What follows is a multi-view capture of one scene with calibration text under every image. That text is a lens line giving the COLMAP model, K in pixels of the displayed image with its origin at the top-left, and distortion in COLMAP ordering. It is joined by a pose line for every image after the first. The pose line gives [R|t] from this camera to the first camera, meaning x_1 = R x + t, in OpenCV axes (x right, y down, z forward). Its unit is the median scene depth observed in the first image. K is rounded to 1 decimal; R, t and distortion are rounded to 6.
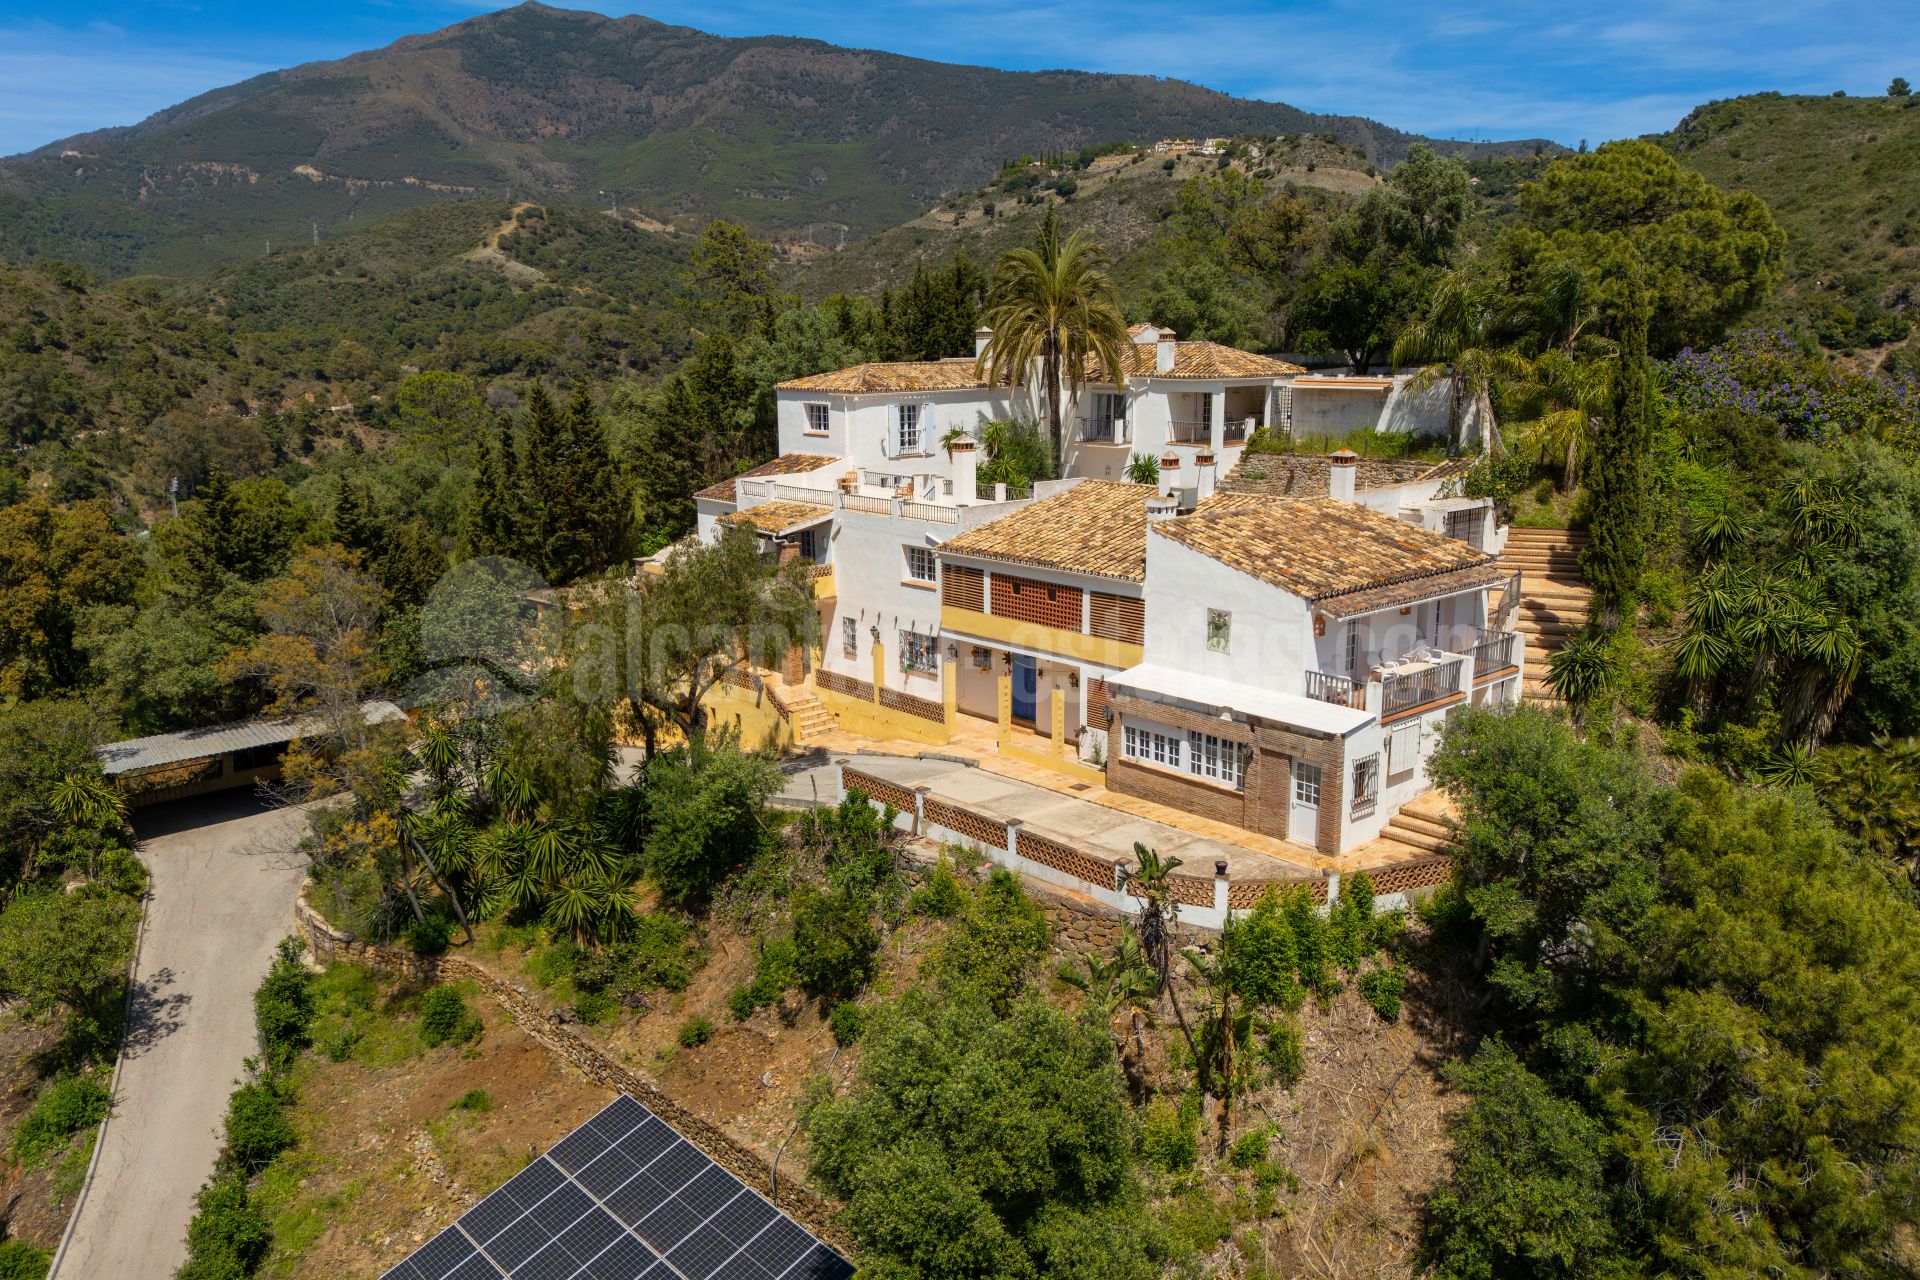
lens RADIAL K [[1407.2, 0, 970.4], [0, 1407.2, 624.1], [0, 0, 1]] dist [0.069550, -0.061156]
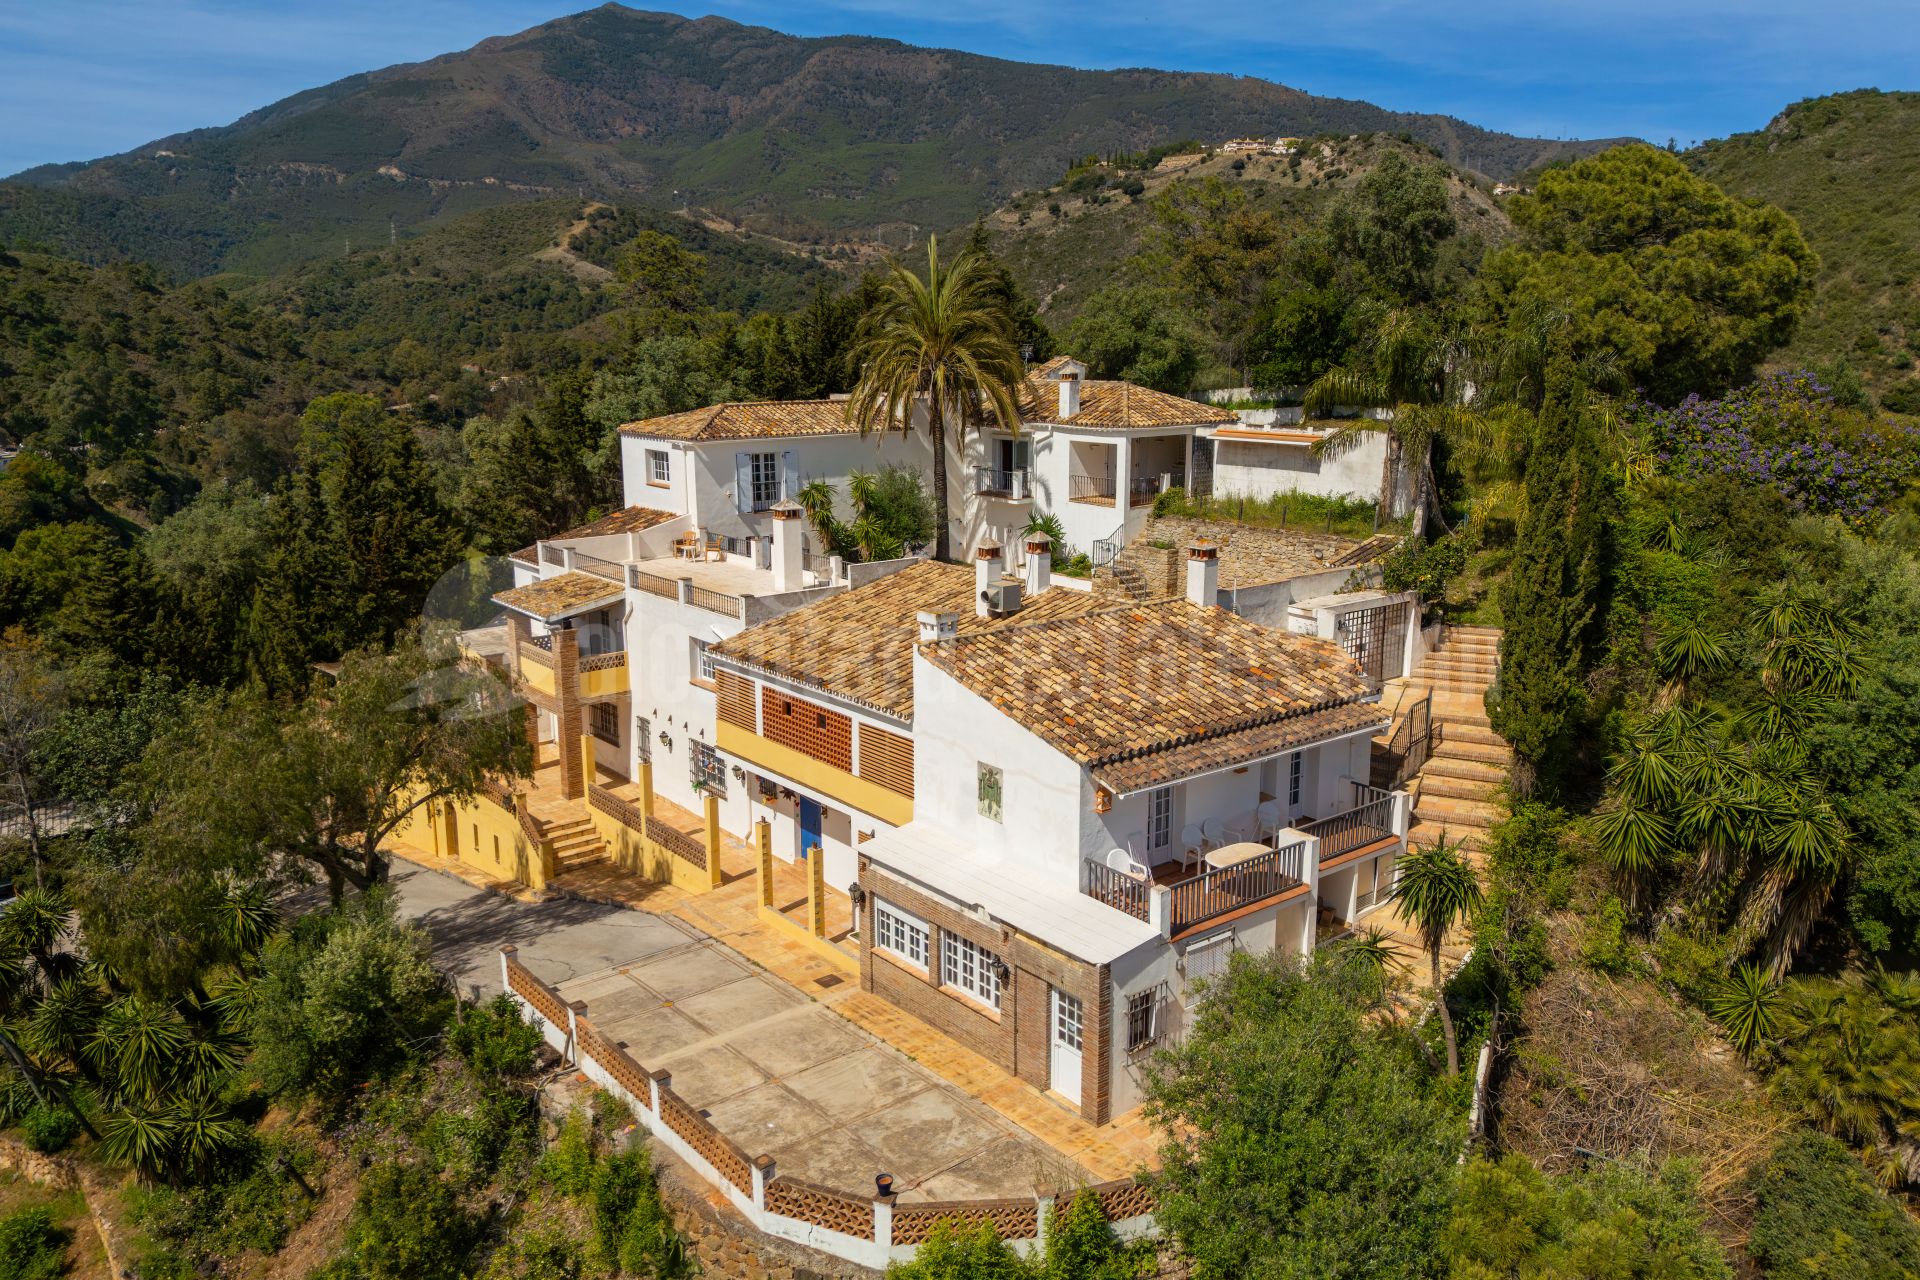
lens RADIAL K [[1407.2, 0, 968.0], [0, 1407.2, 636.7], [0, 0, 1]] dist [0.069550, -0.061156]
pose [[0.998727, 0.016087, -0.047800, 0.122555], [-0.015696, 0.999840, 0.008542, -0.053183], [0.047930, -0.007781, 0.998820, 0.145235]]
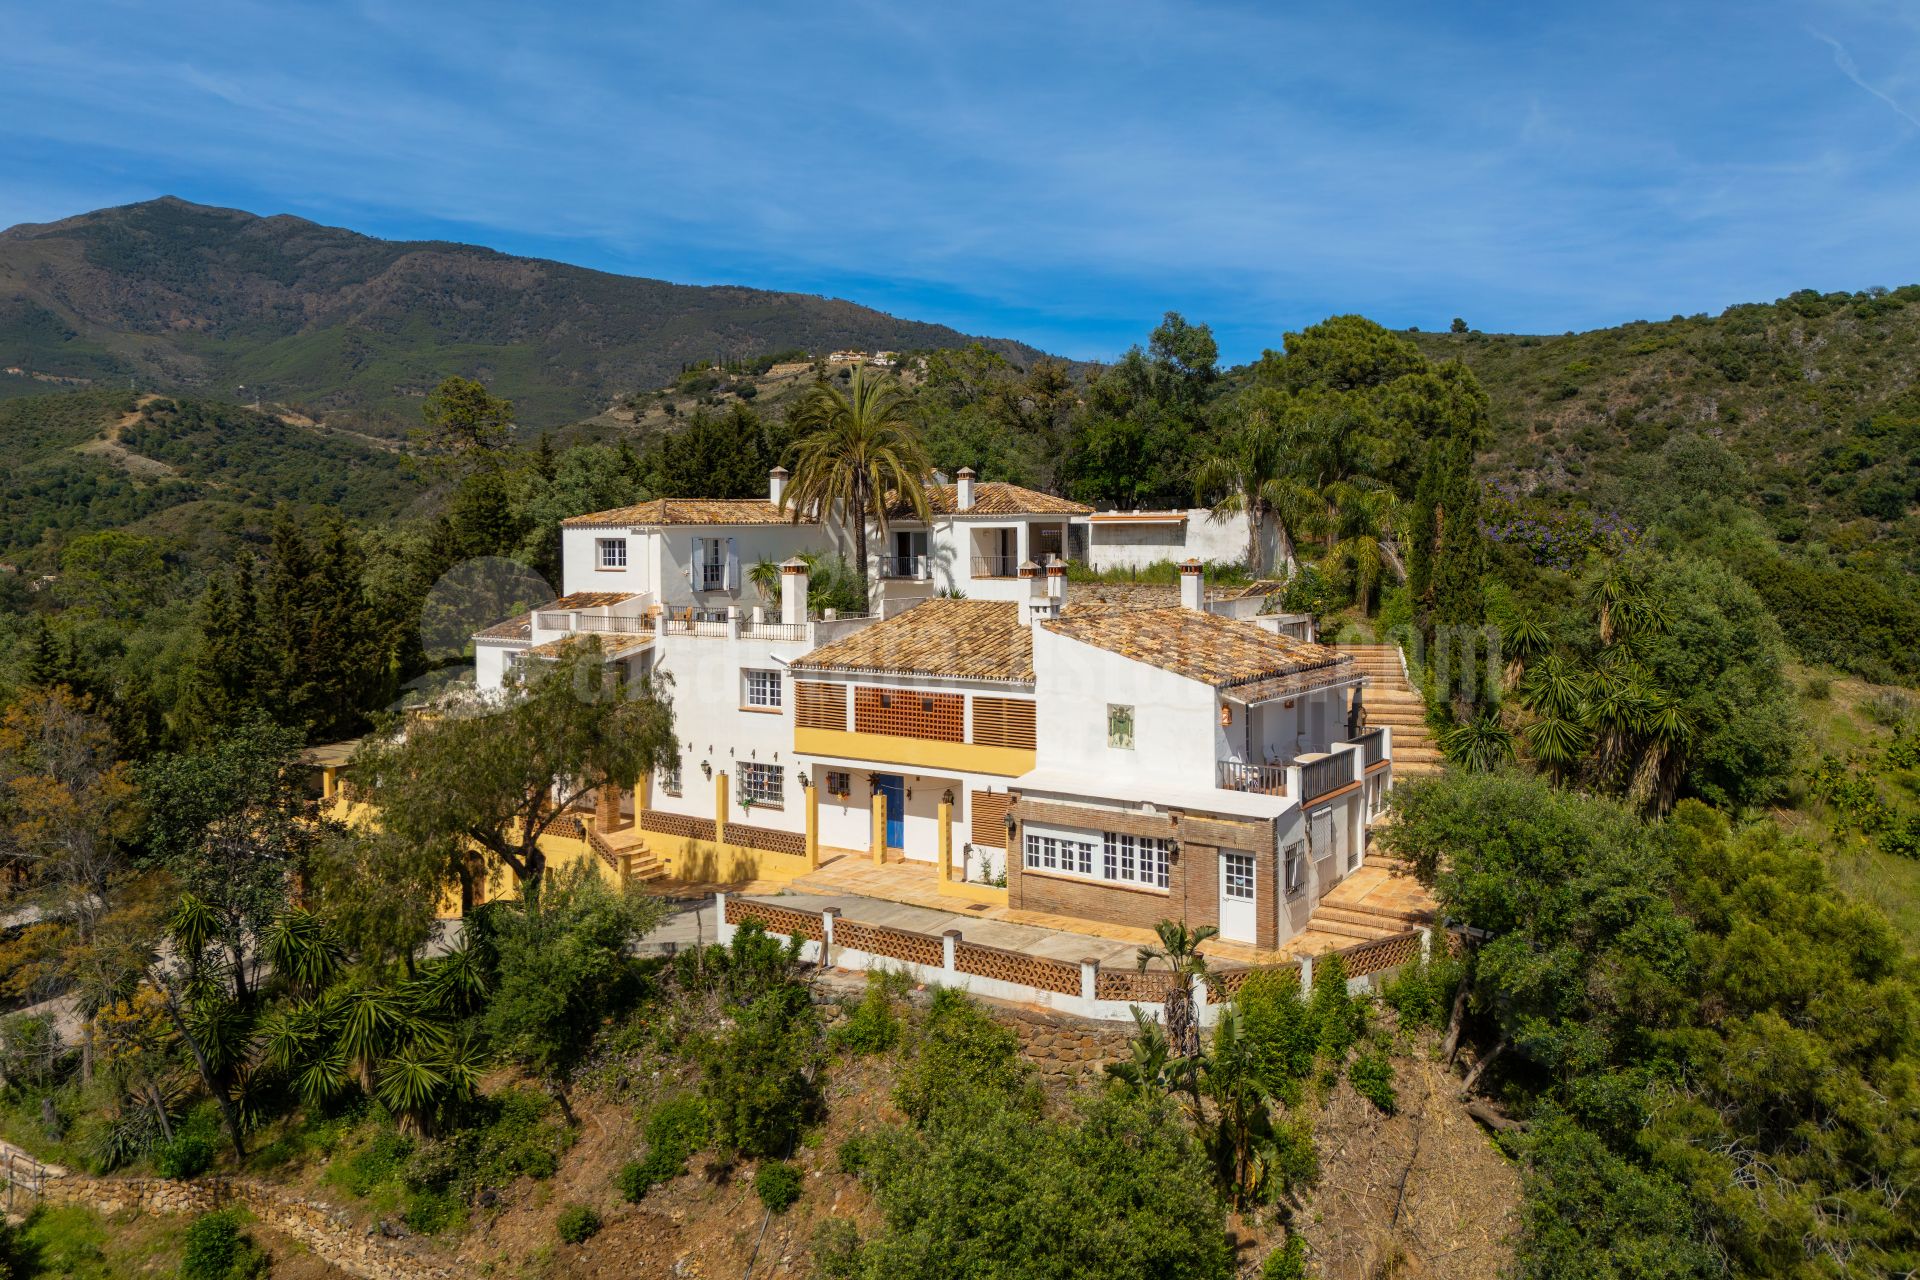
lens RADIAL K [[1407.2, 0, 973.5], [0, 1407.2, 568.1], [0, 0, 1]] dist [0.069550, -0.061156]
pose [[0.974063, -0.006399, 0.226188, -0.087062], [0.046150, 0.984207, -0.170902, 0.035528], [-0.221522, 0.176908, 0.958974, 0.043888]]
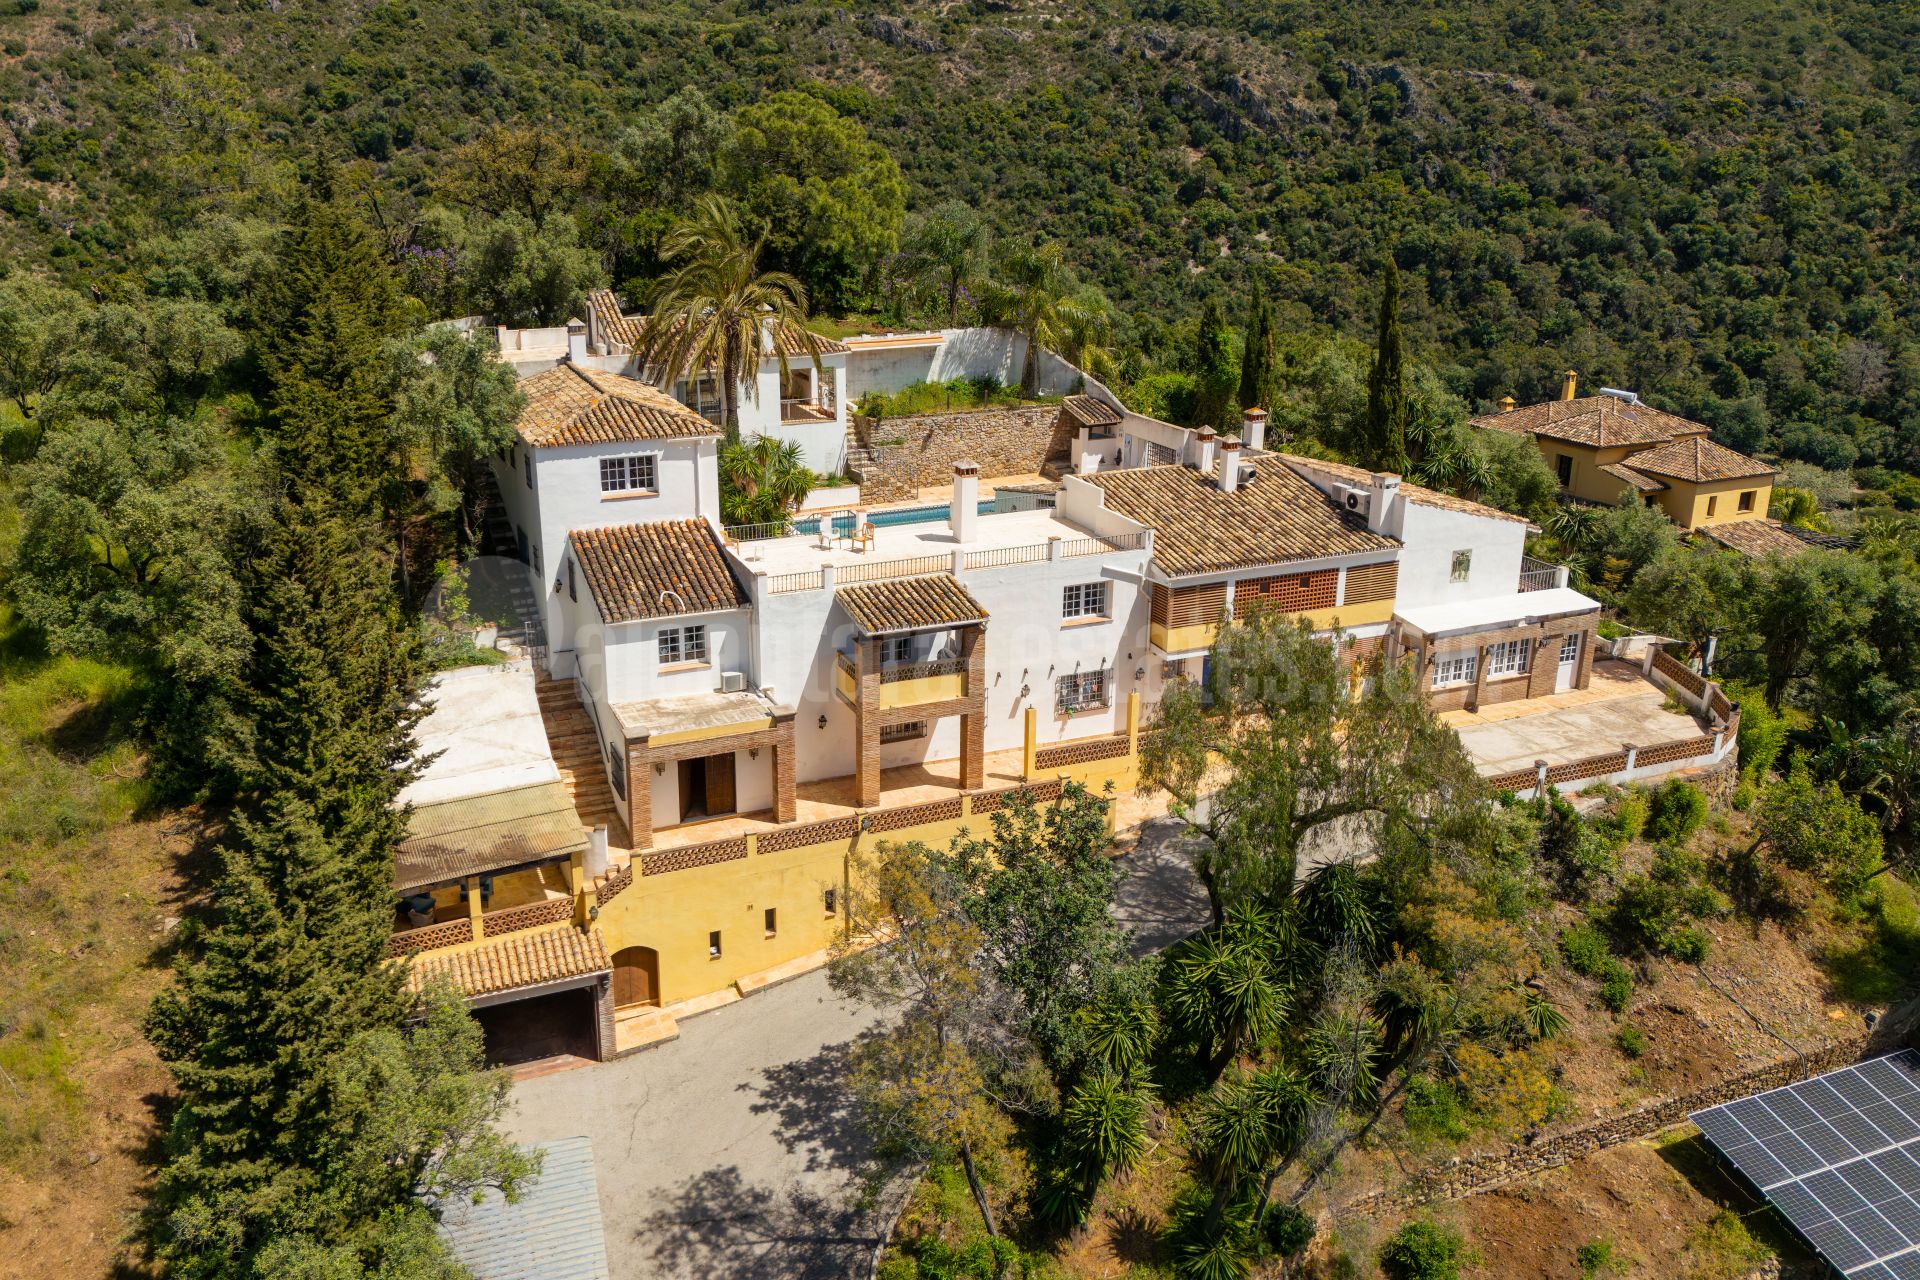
lens RADIAL K [[1407.2, 0, 820.4], [0, 1407.2, 625.4], [0, 0, 1]] dist [0.069550, -0.061156]
pose [[0.389870, -0.301380, 0.870156, -0.734090], [0.197816, 0.950278, 0.240500, -0.228268], [-0.899372, 0.078367, 0.430103, 0.596779]]
